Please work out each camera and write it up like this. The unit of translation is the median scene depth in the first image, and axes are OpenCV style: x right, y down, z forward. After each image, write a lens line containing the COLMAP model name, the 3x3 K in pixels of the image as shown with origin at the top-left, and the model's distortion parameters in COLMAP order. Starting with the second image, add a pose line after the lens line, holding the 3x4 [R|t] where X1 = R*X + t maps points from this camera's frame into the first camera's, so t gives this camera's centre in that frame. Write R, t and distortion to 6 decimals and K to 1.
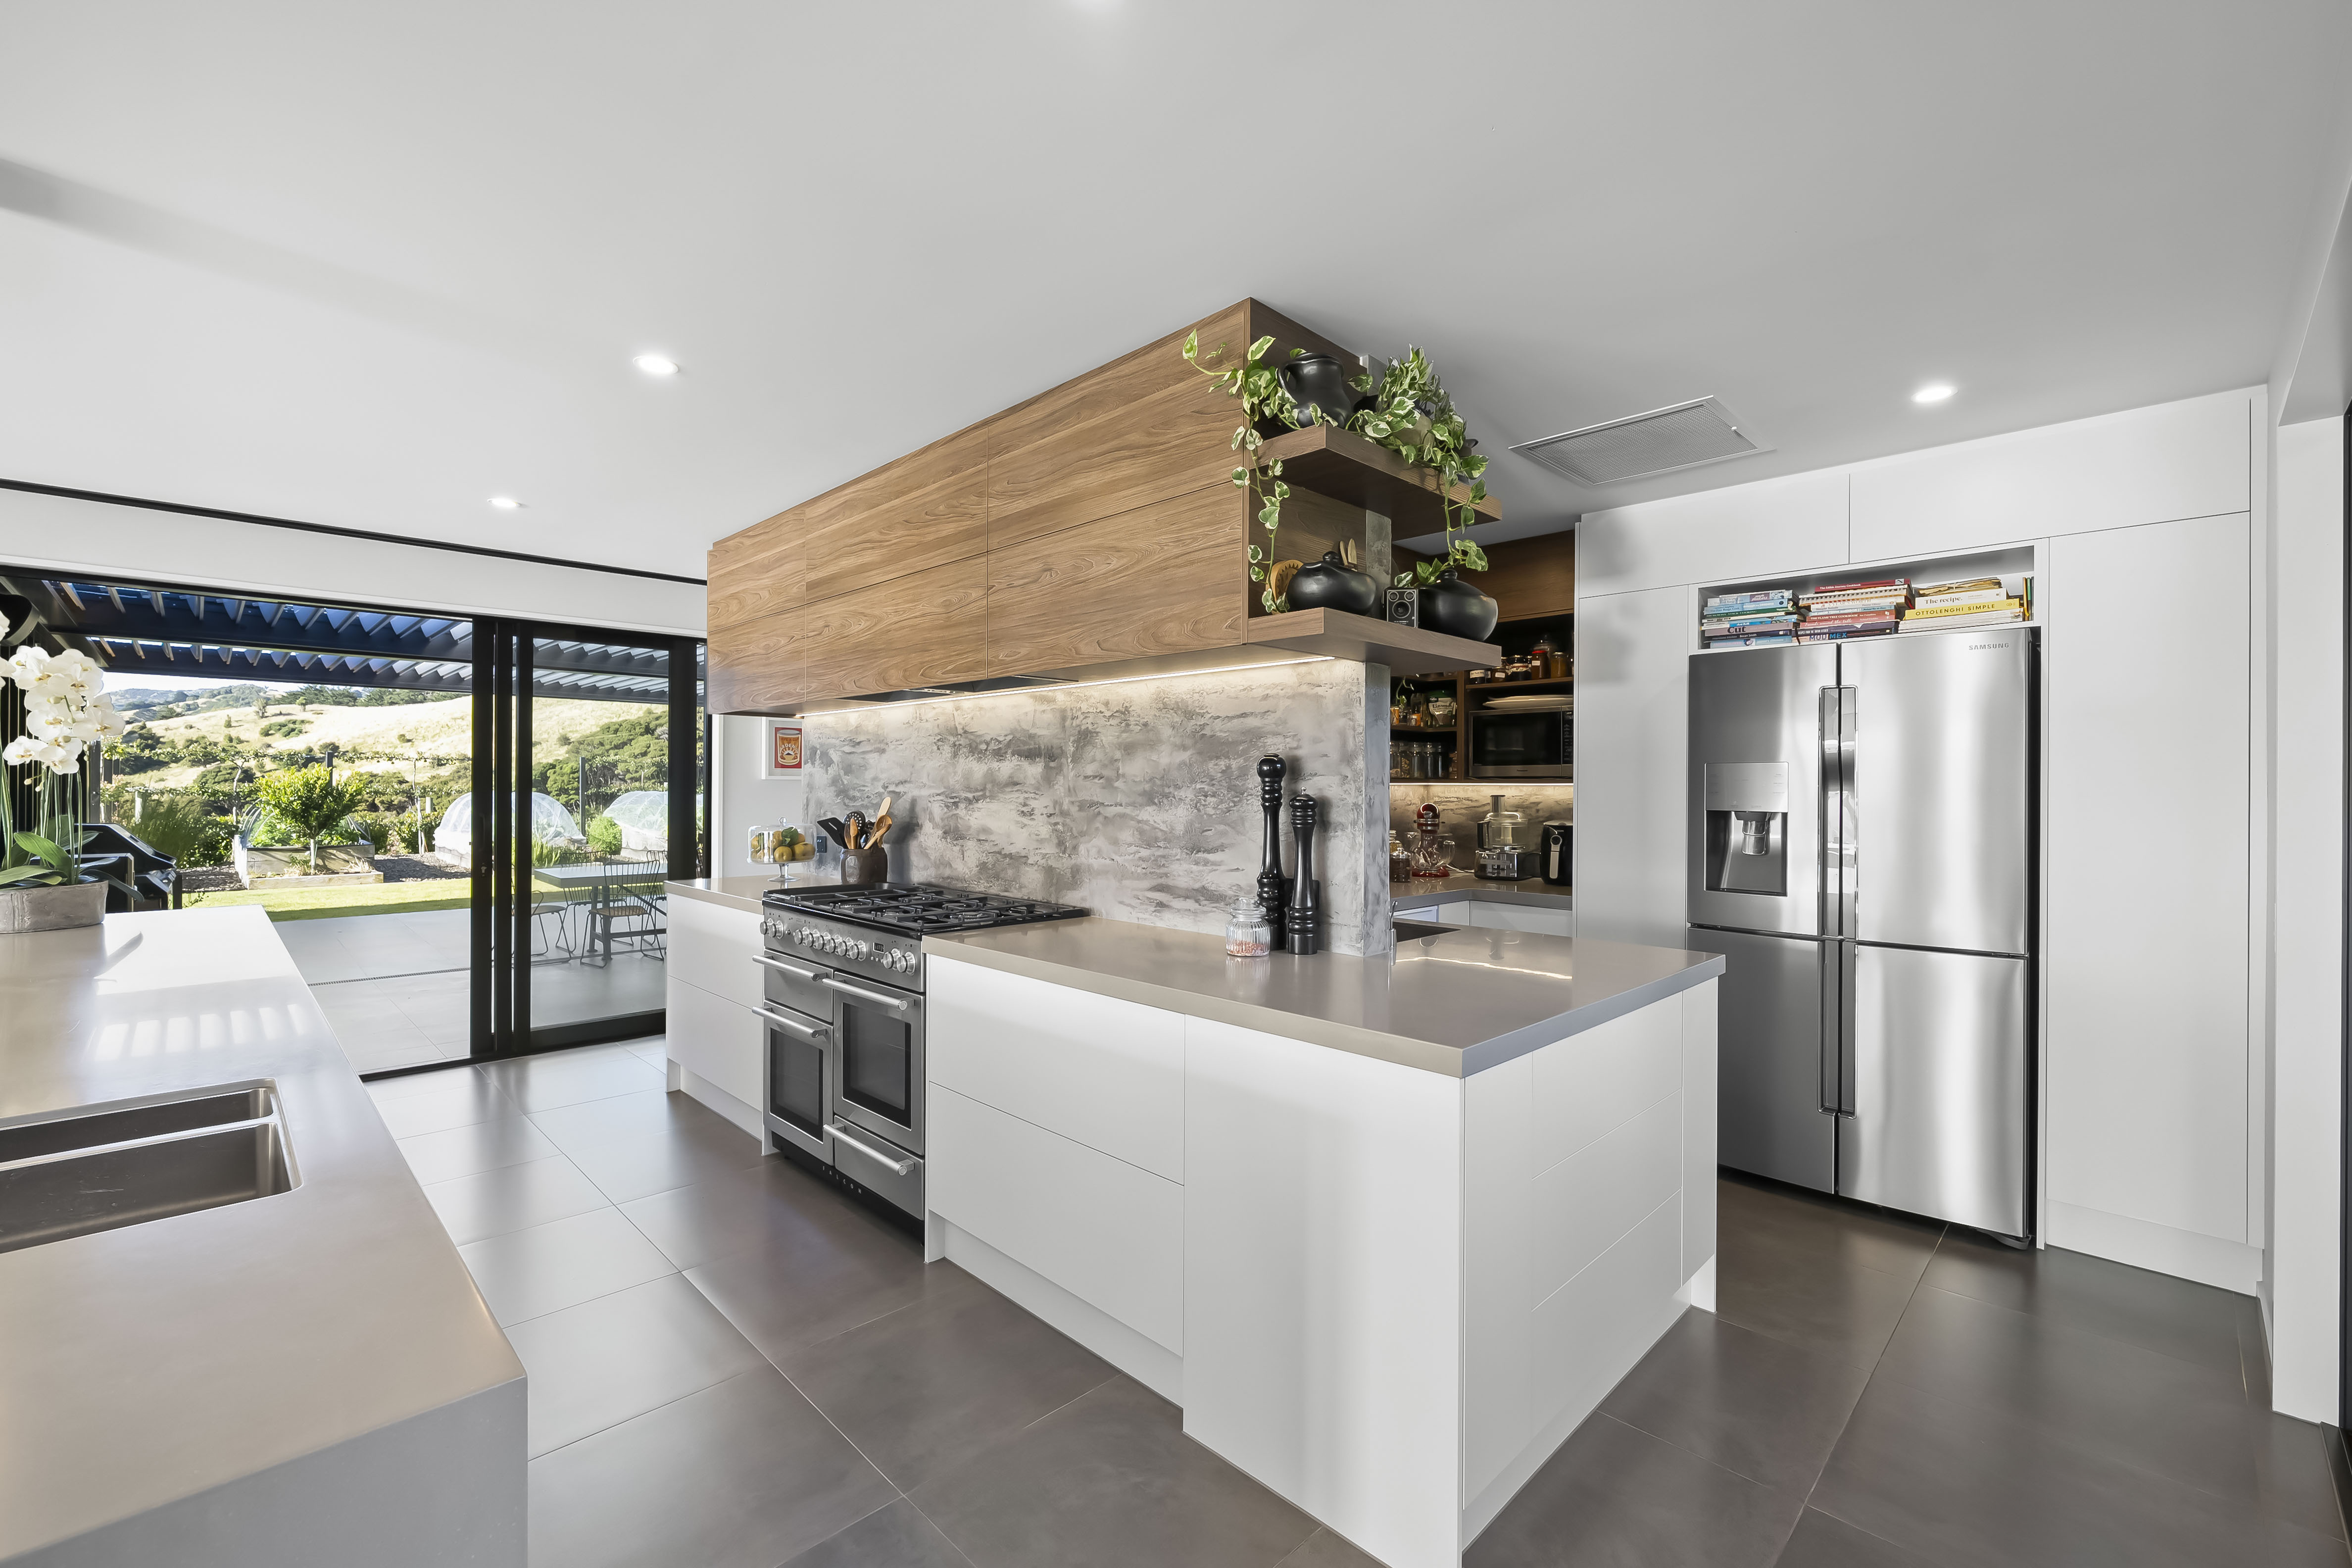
lens RADIAL K [[969.5, 0, 1166.4], [0, 969.5, 782.6], [0, 0, 1]] dist [0.001313, 0.000119]
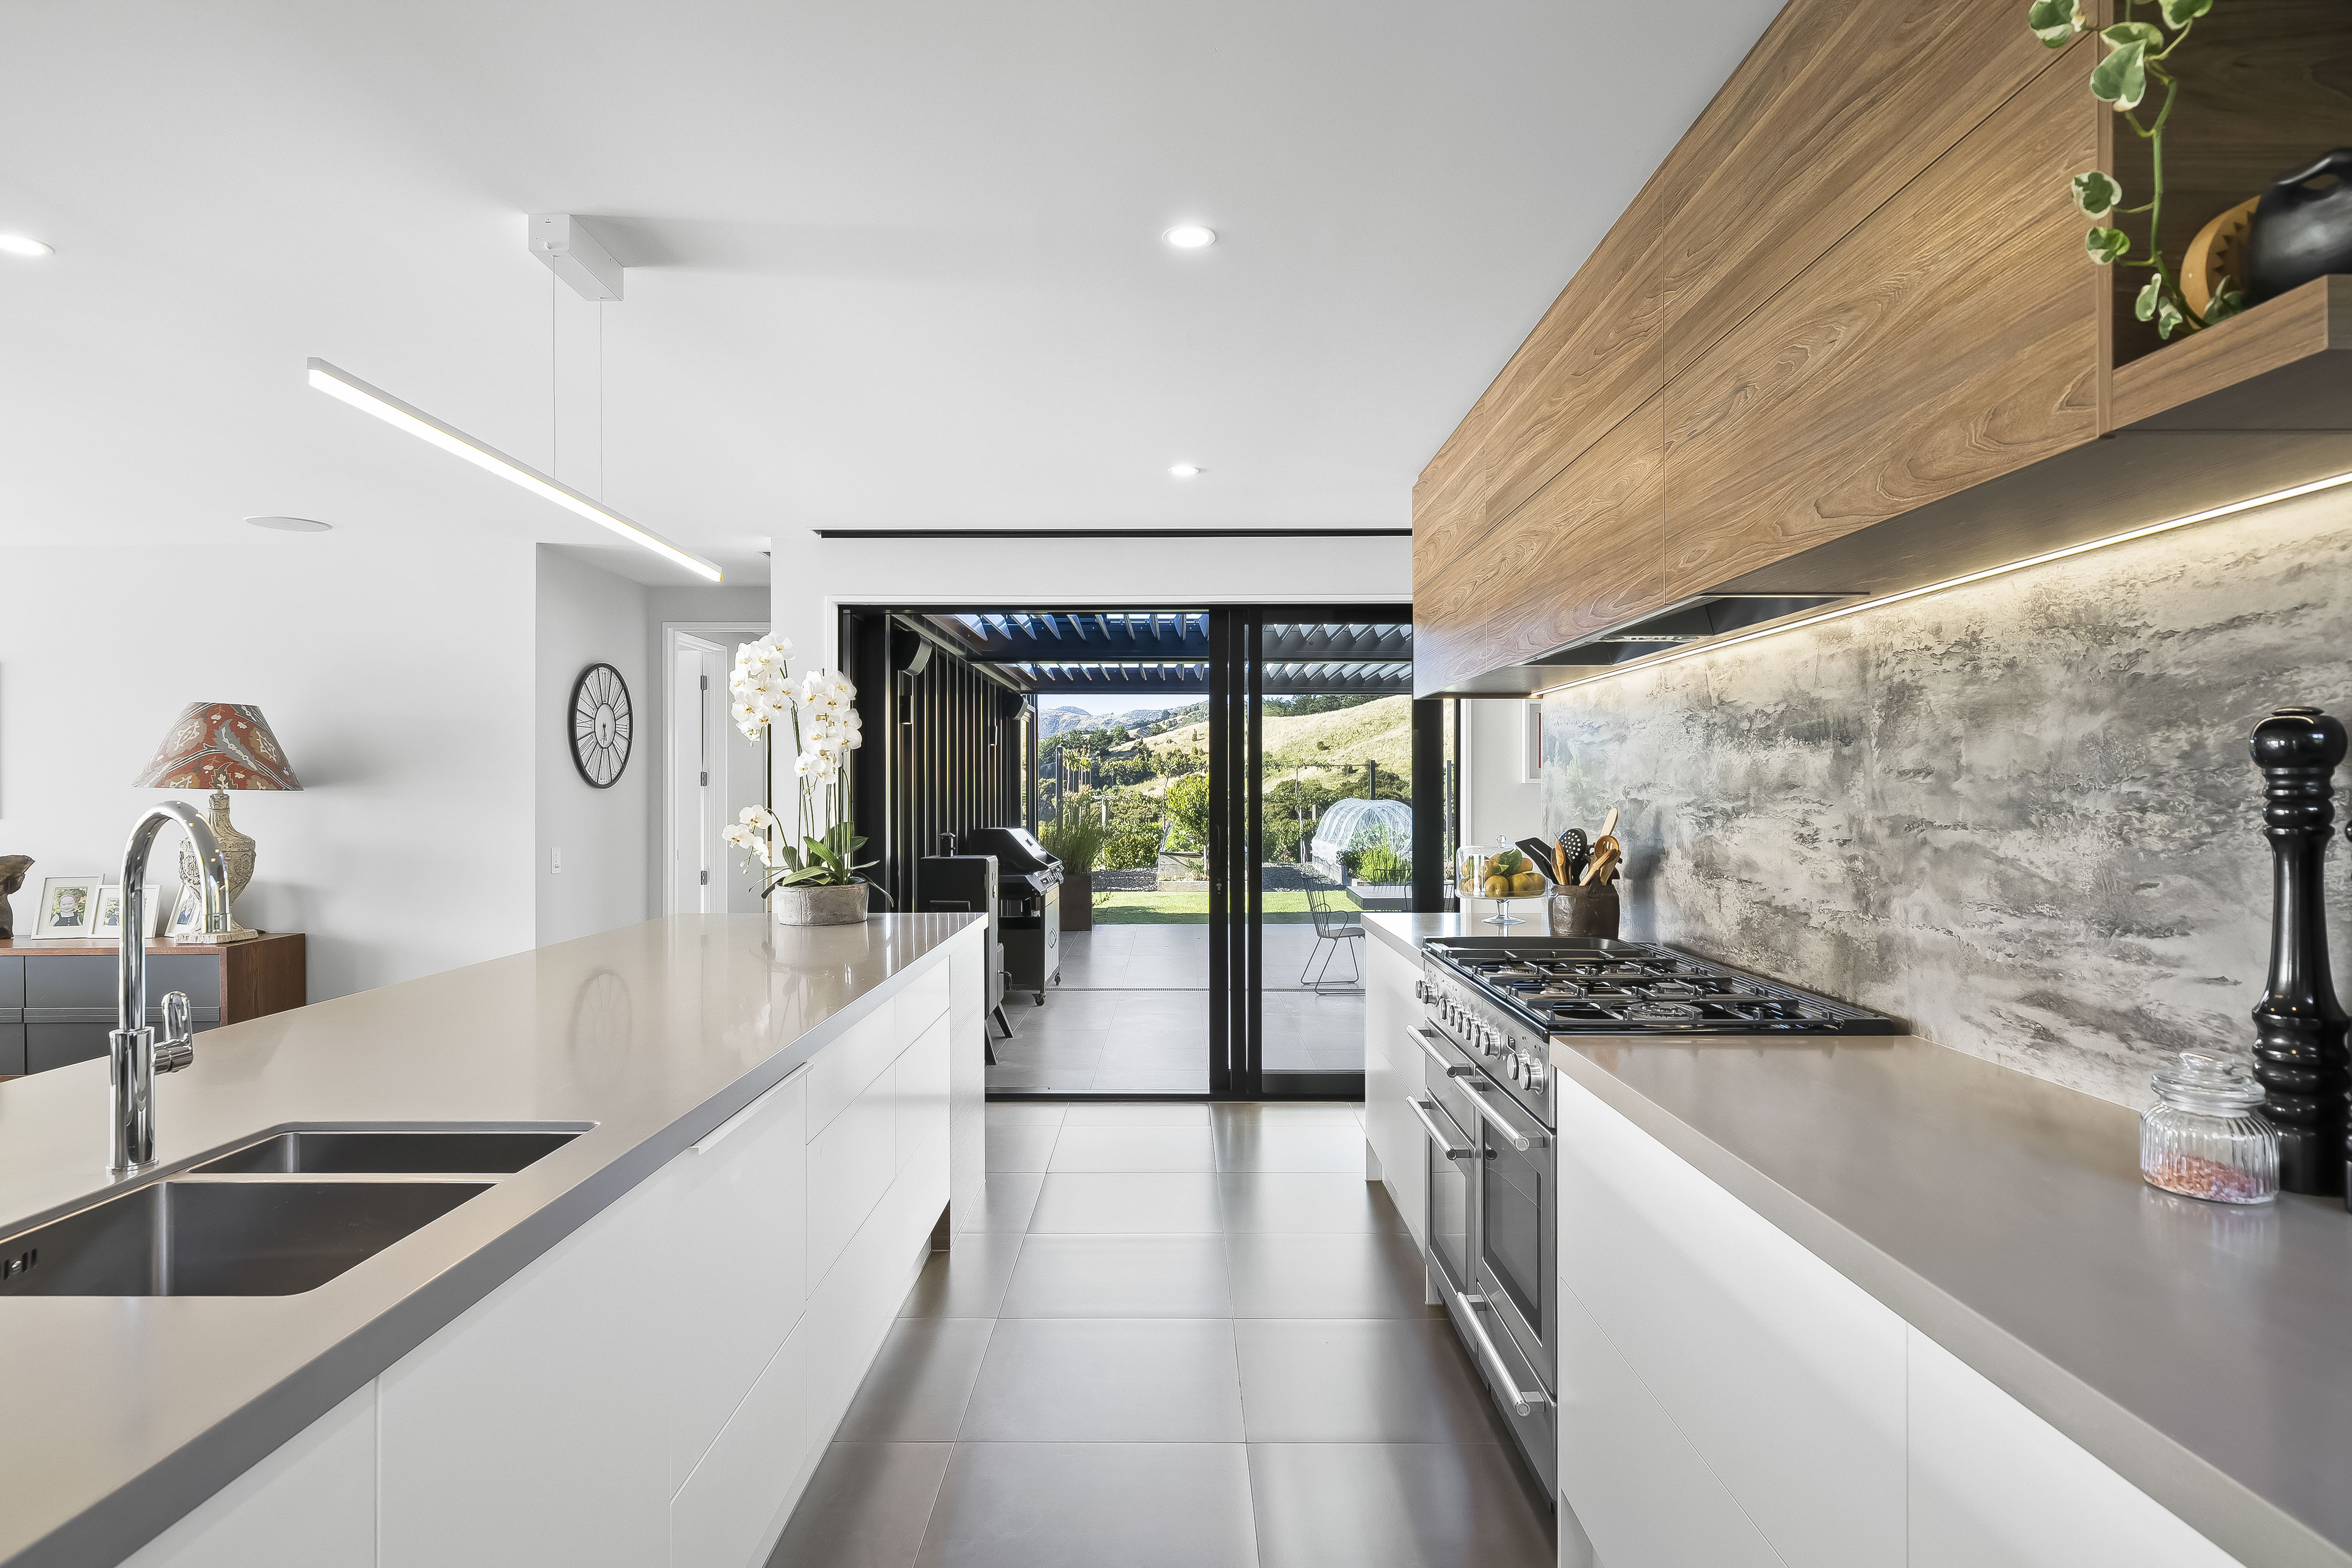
lens RADIAL K [[1228.9, 0, 1178.3], [0, 1228.9, 791.8], [0, 0, 1]] dist [-0.000666, 0.000233]
pose [[0.709279, -0.005152, -0.704909, 0.119541], [0.007778, 0.999970, 0.000518, 0.001295], [0.704885, -0.005850, 0.709297, 0.260802]]
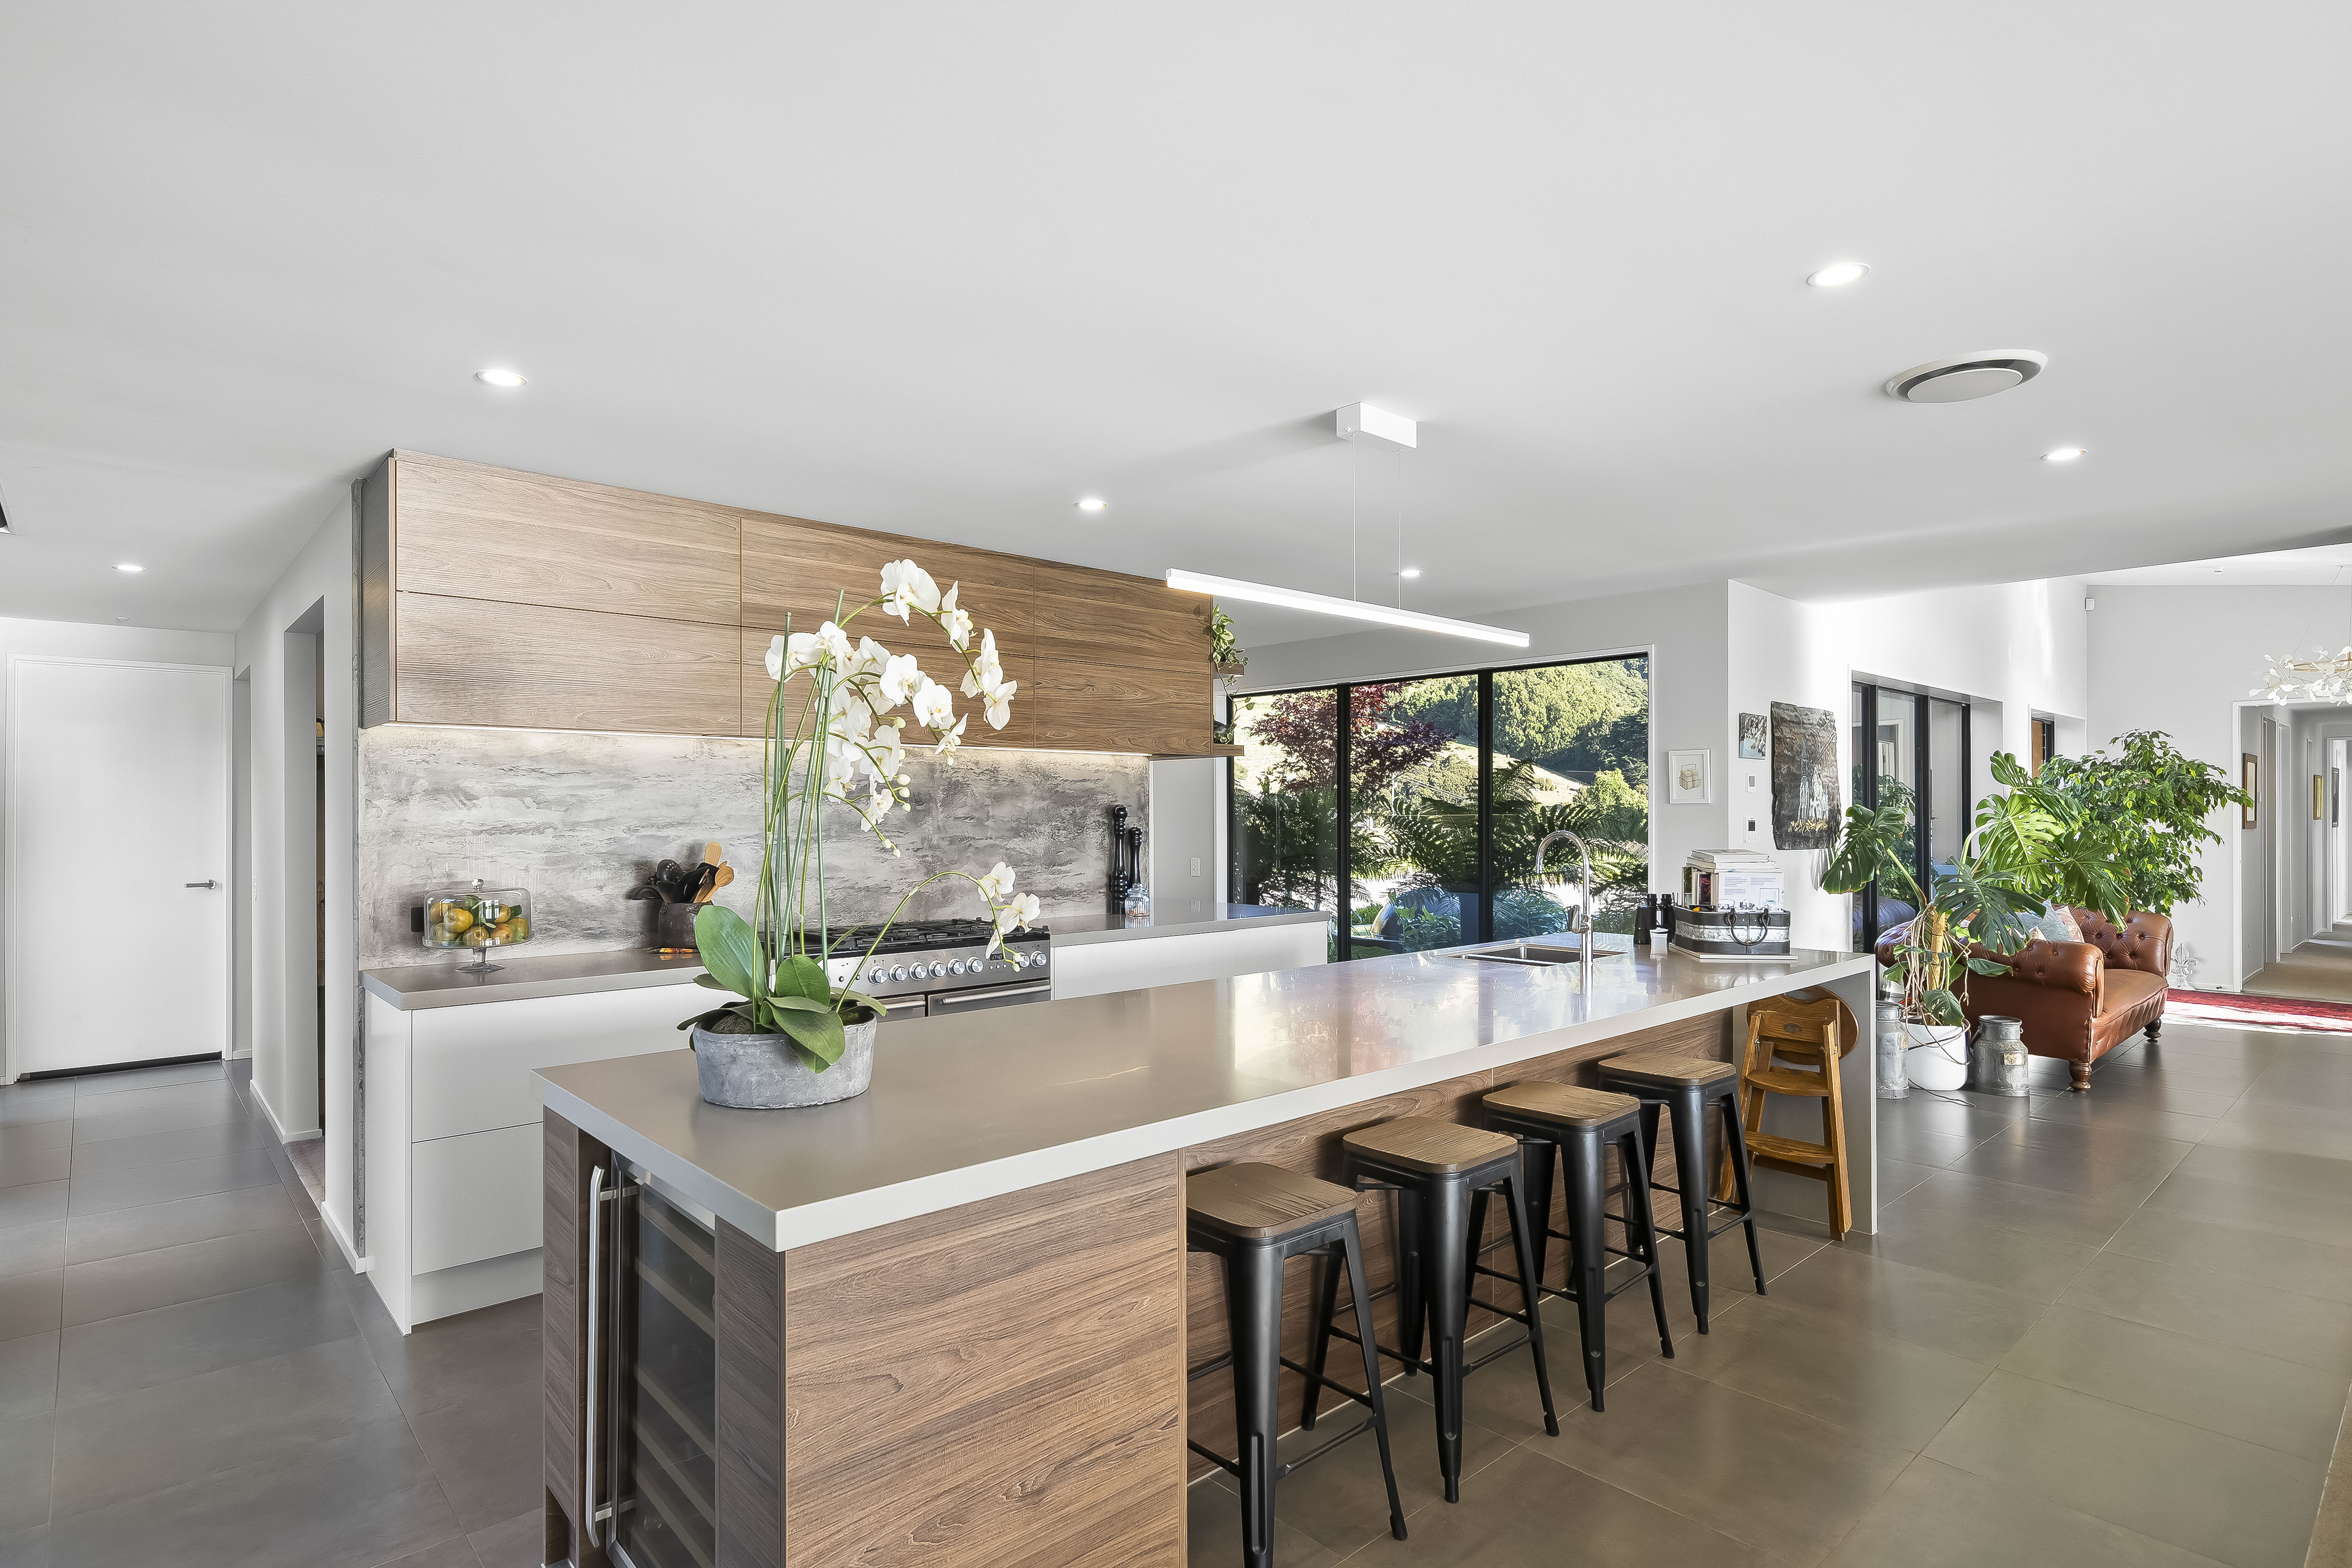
lens RADIAL K [[1183.1, 0, 1167.6], [0, 1183.1, 805.9], [0, 0, 1]] dist [-0.001600, -0.000197]
pose [[0.057512, 0.005209, 0.998331, -1.773501], [0.003634, 0.999979, -0.005427, -0.013451], [-0.998338, 0.003940, 0.057492, 0.677837]]
